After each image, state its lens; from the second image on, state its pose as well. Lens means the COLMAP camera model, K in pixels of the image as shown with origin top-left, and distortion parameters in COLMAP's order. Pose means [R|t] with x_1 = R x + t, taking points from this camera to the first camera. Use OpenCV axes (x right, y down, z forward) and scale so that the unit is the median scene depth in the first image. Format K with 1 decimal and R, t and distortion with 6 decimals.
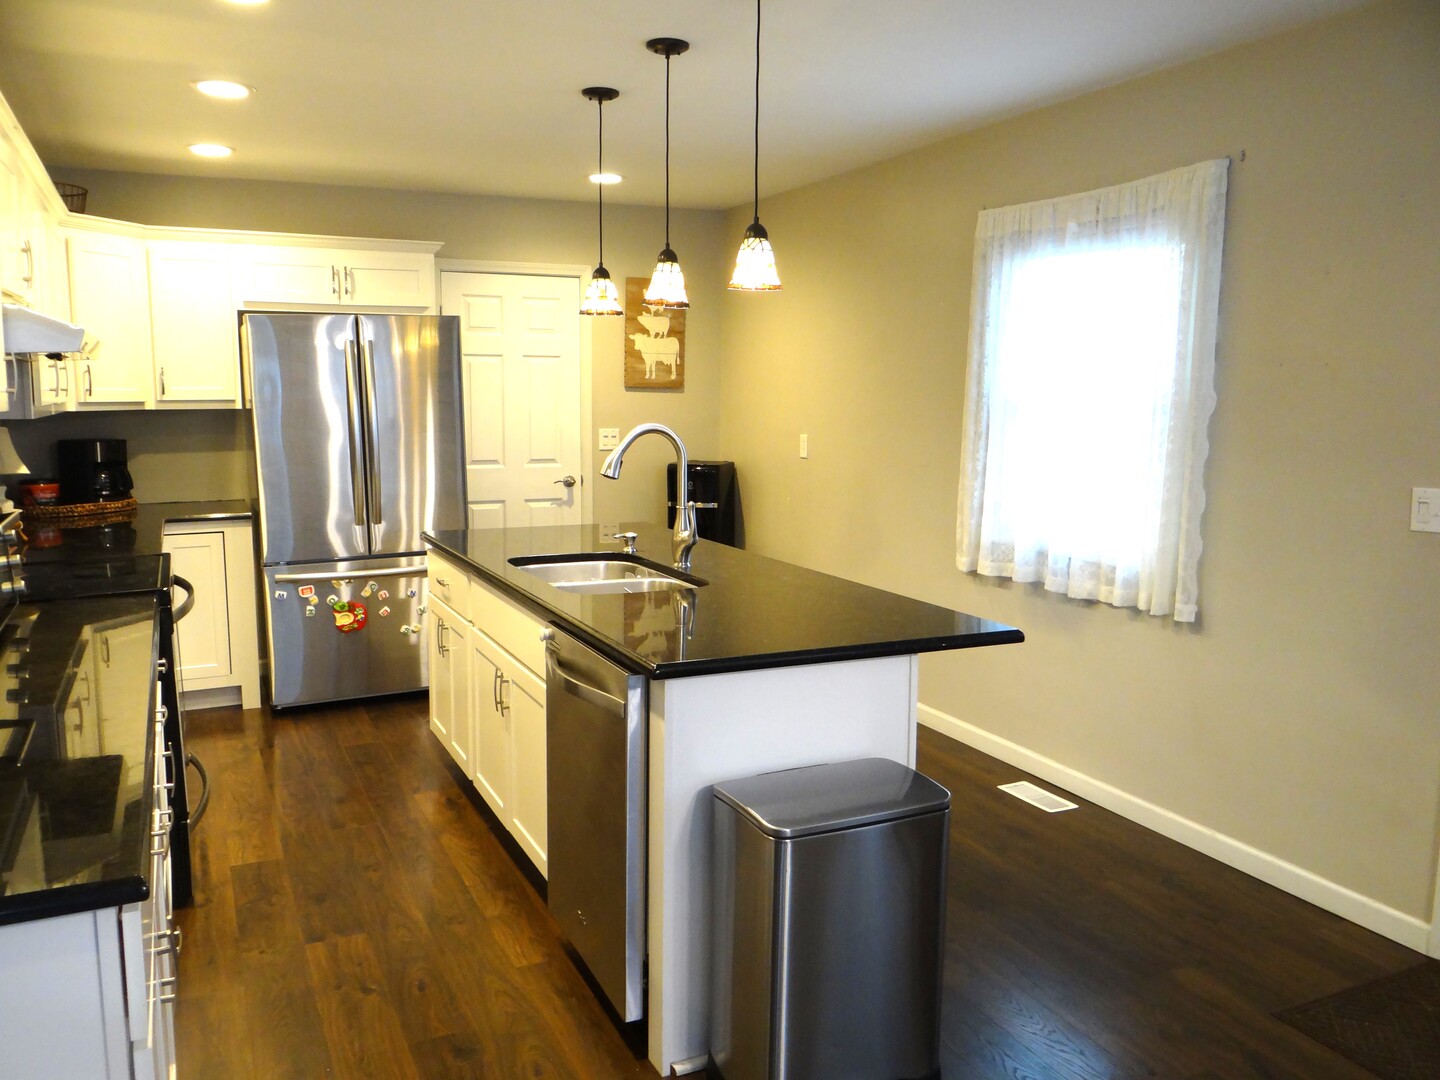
lens RADIAL K [[1135.2, 0, 720.0], [0, 1135.2, 540.0], [0, 0, 1]] dist [0.000333, 0.000646]
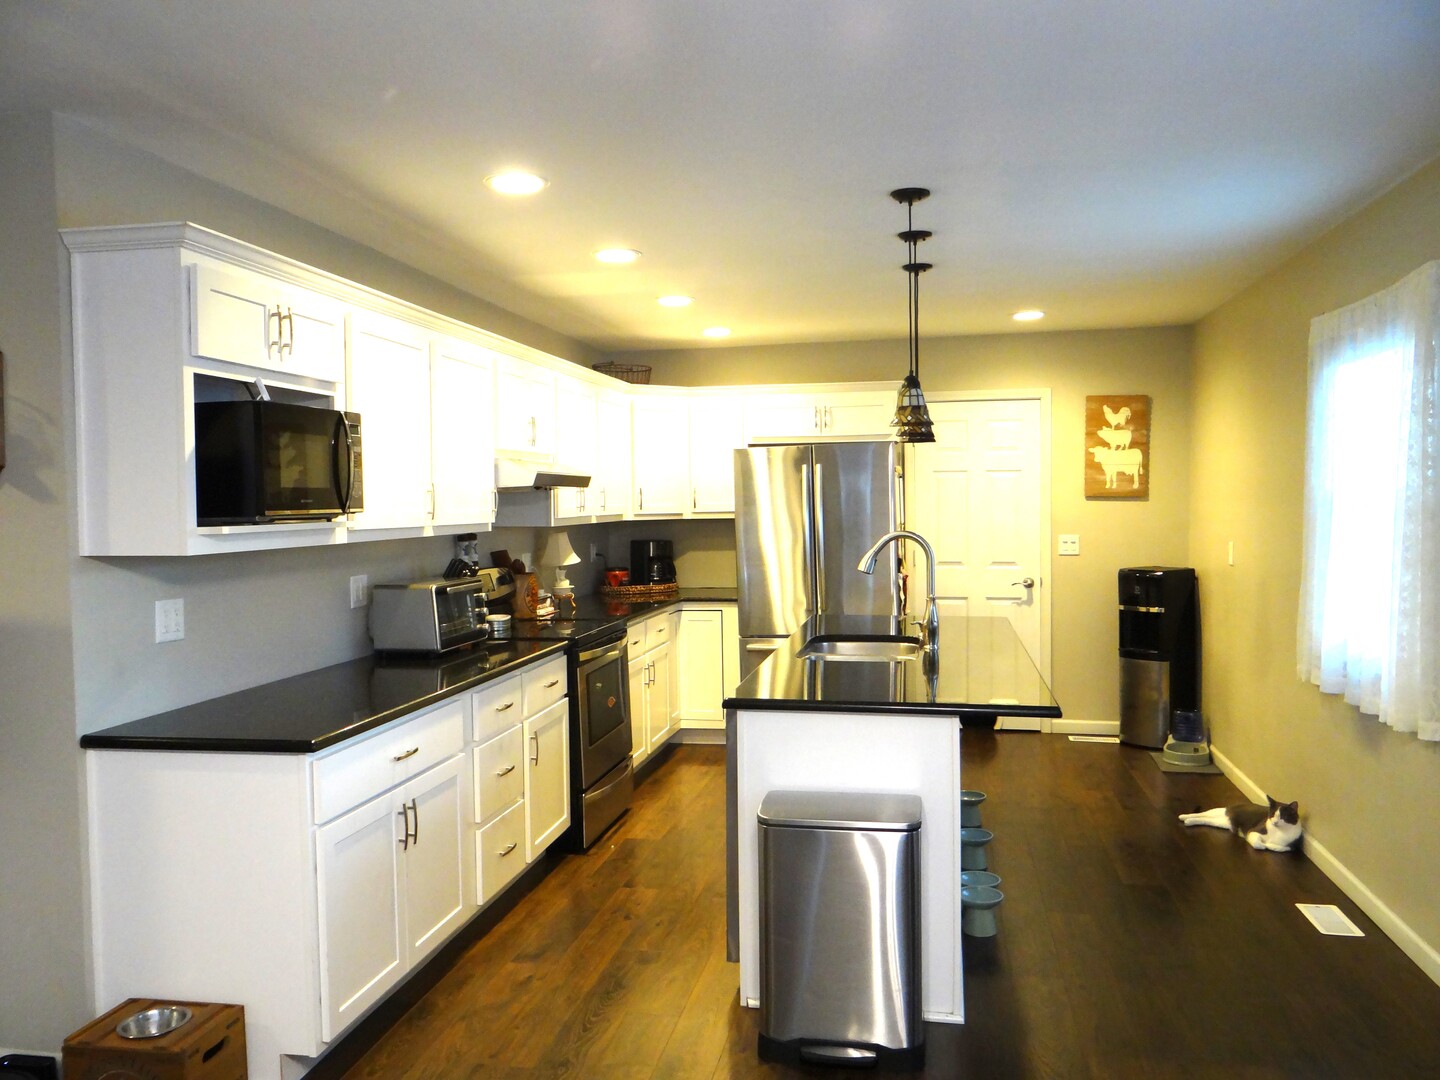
lens RADIAL K [[1135.2, 0, 720.0], [0, 1135.2, 540.0], [0, 0, 1]] dist [0.000333, 0.000646]
pose [[0.807243, 0.007198, -0.590176, 0.272393], [-0.063844, 0.995123, -0.075189, 0.008580], [0.586757, 0.098375, 0.803766, -0.059550]]
